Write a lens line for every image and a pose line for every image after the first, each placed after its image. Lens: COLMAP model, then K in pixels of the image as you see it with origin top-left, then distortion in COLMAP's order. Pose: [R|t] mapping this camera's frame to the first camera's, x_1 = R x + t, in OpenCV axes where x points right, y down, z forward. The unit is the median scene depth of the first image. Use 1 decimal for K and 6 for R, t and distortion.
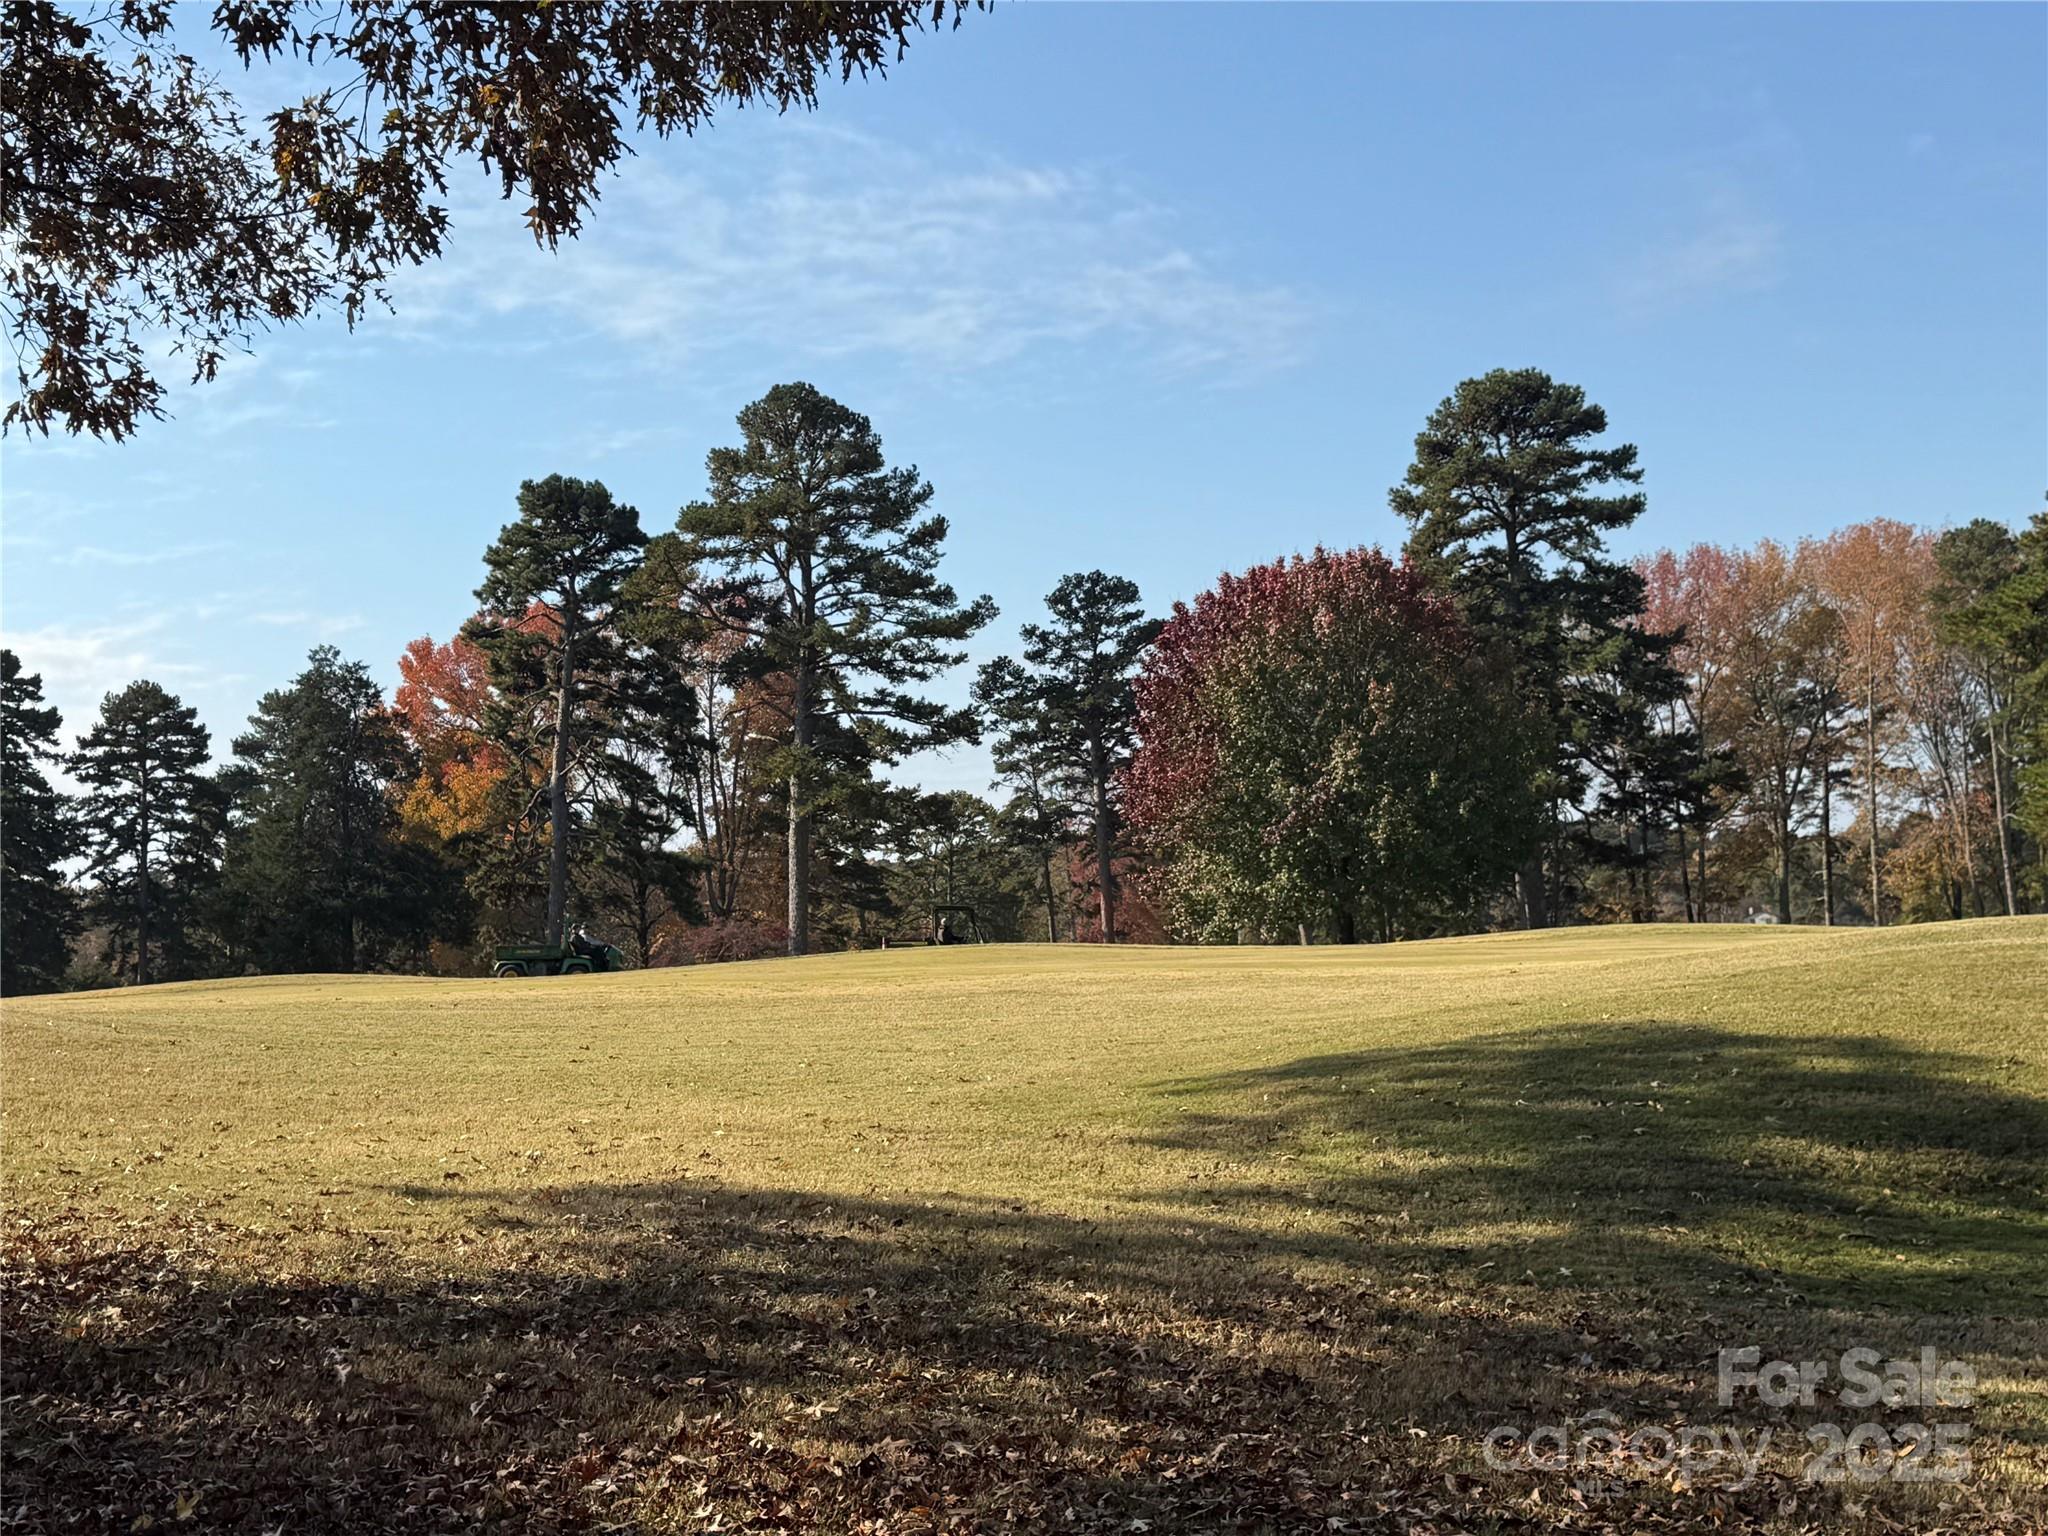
lens RADIAL K [[2609.0, 0, 1015.9], [0, 2609.0, 770.7], [0, 0, 1]] dist [0.123415, 0.000000]
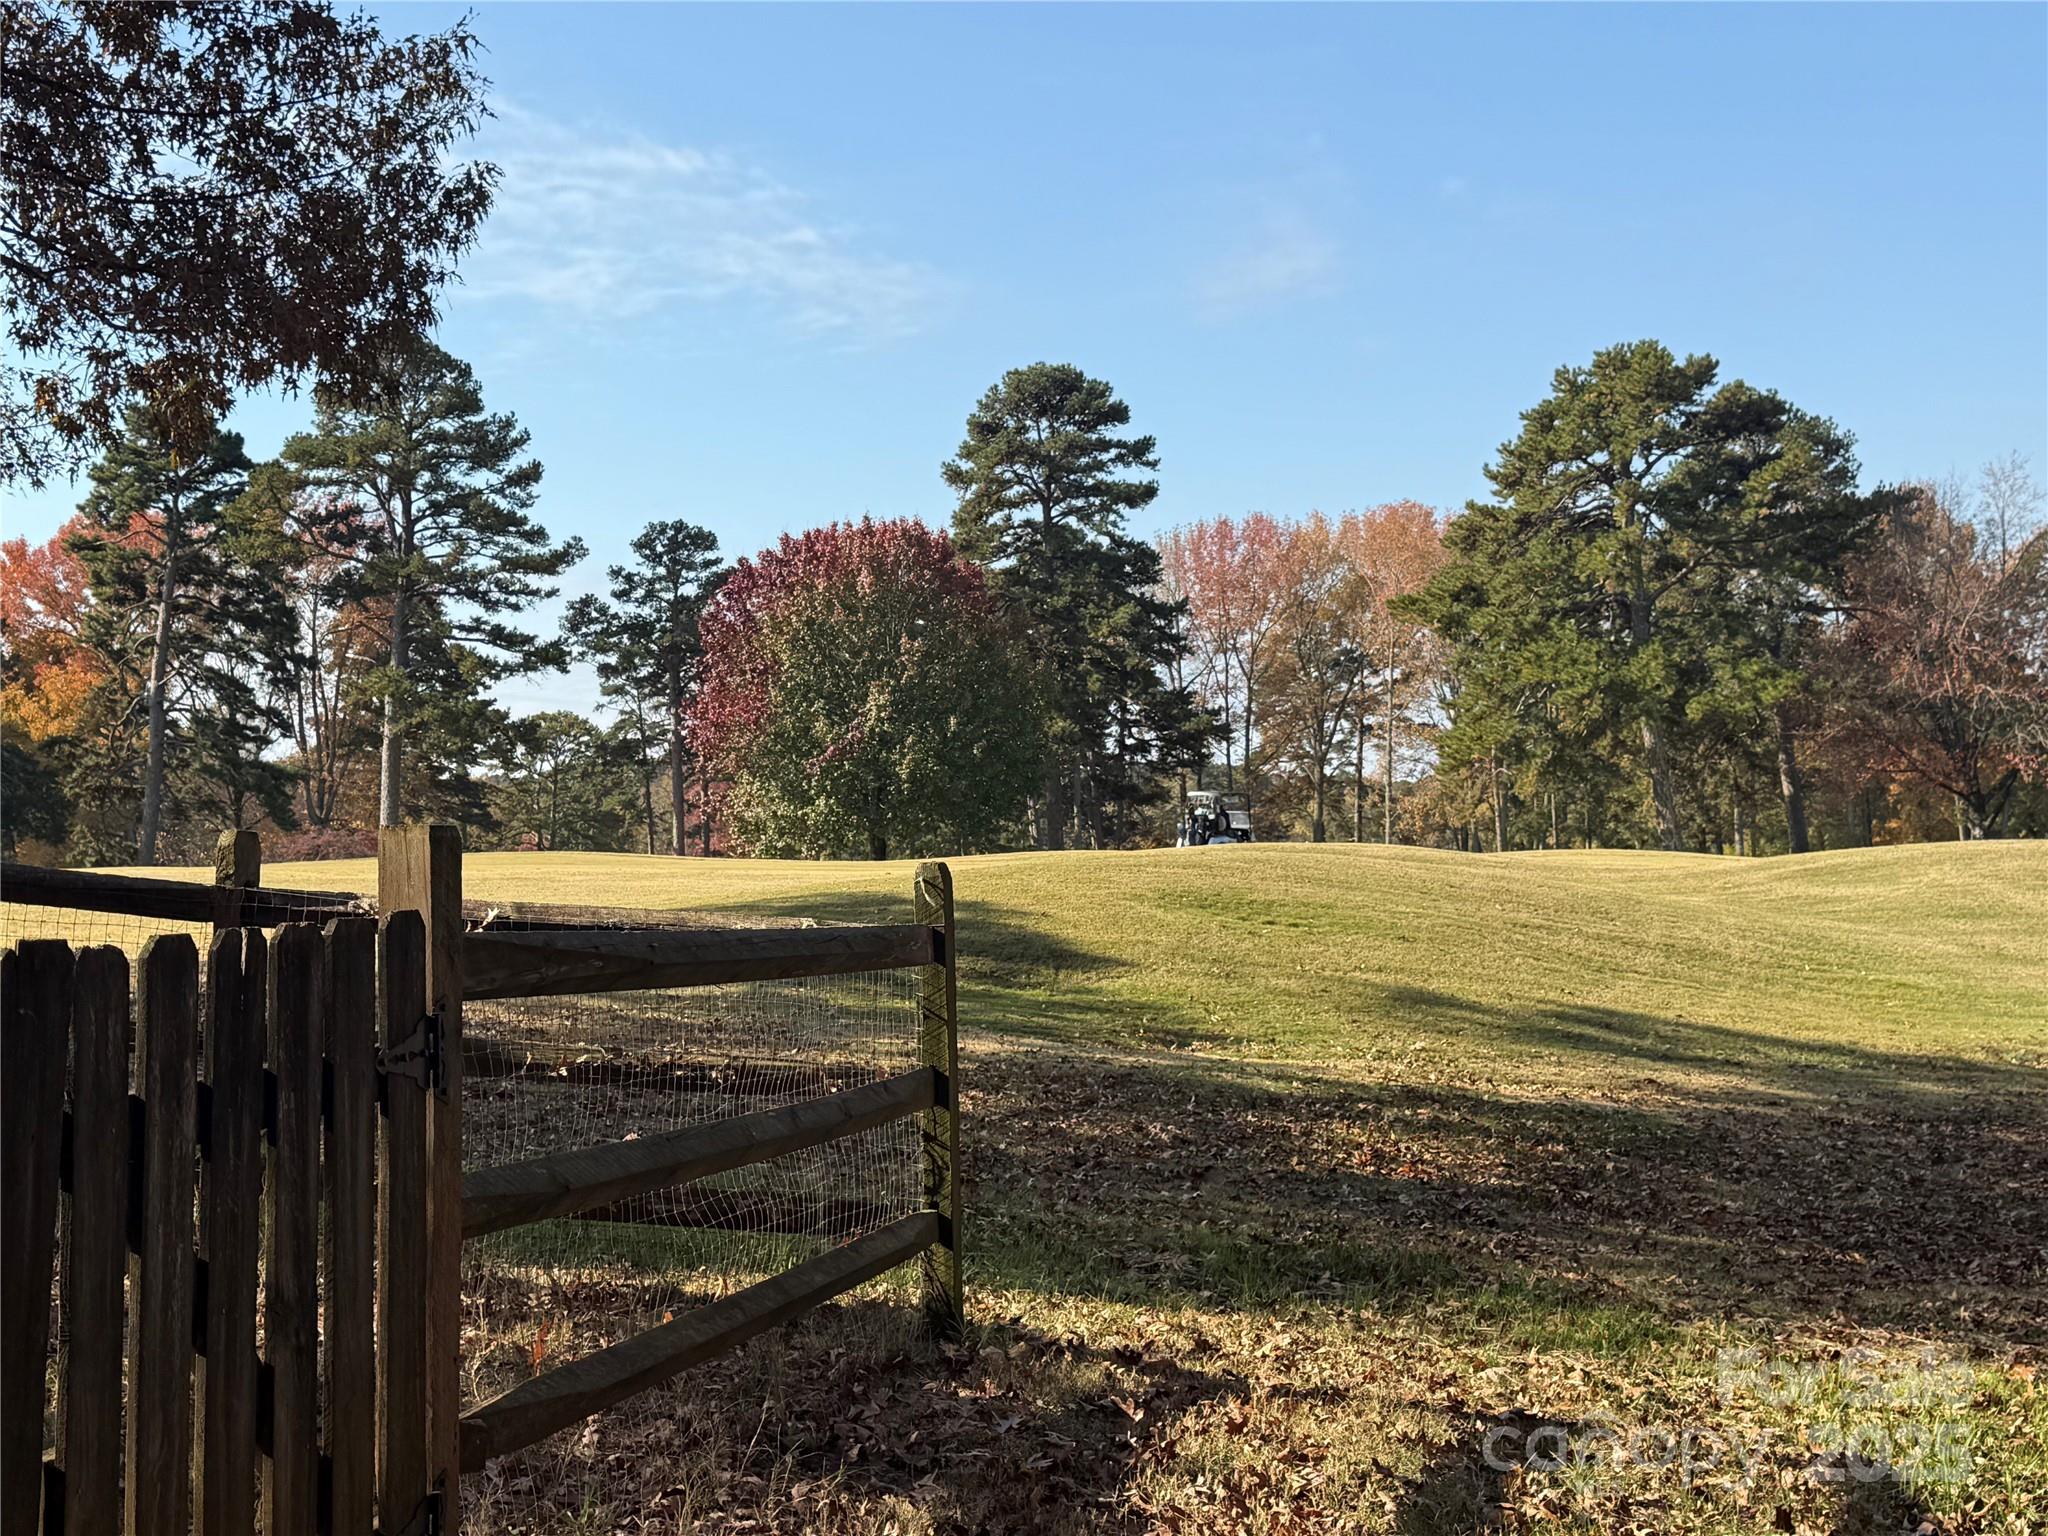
lens RADIAL K [[2609.0, 0, 1036.5], [0, 2609.0, 785.0], [0, 0, 1]] dist [0.123415, 0.000000]
pose [[0.987968, 0.034081, 0.150855, 0.015927], [-0.039122, 0.998766, 0.030577, -0.004433], [-0.149627, -0.036111, 0.988083, -0.108117]]
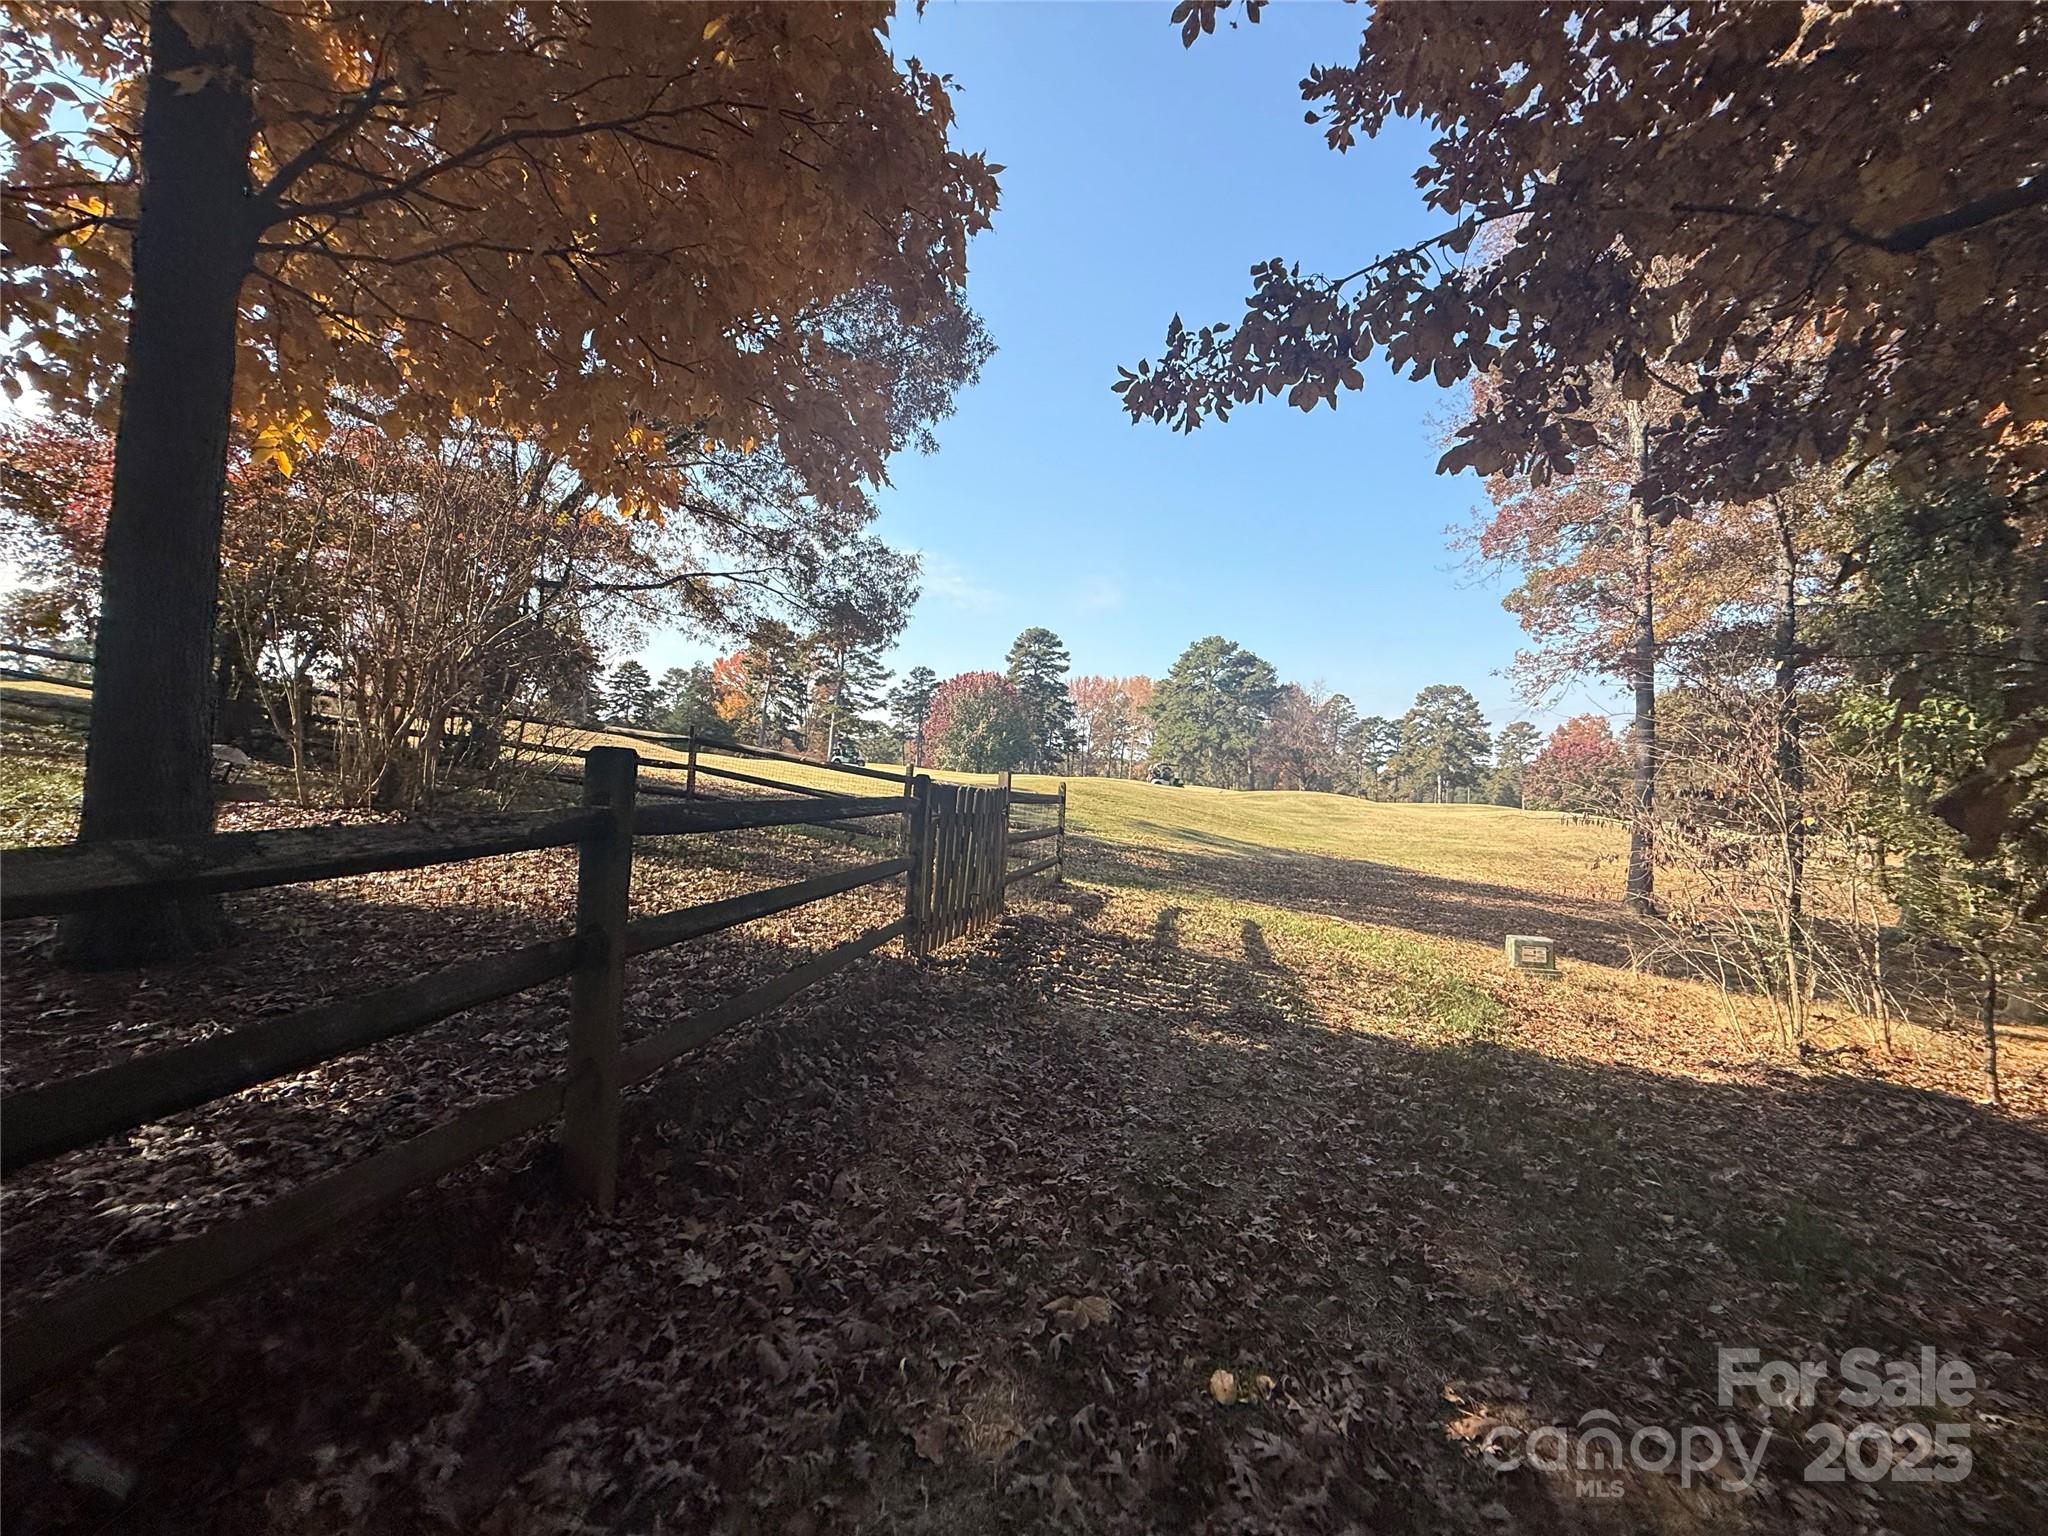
lens RADIAL K [[816.1, 0, 1028.1], [0, 816.1, 762.0], [0, 0, 1]] dist [-0.001400, -0.000005]
pose [[0.981245, 0.103665, 0.162515, 0.001673], [-0.111622, 0.992921, 0.040596, -0.006368], [-0.157157, -0.057975, 0.985871, -0.140455]]
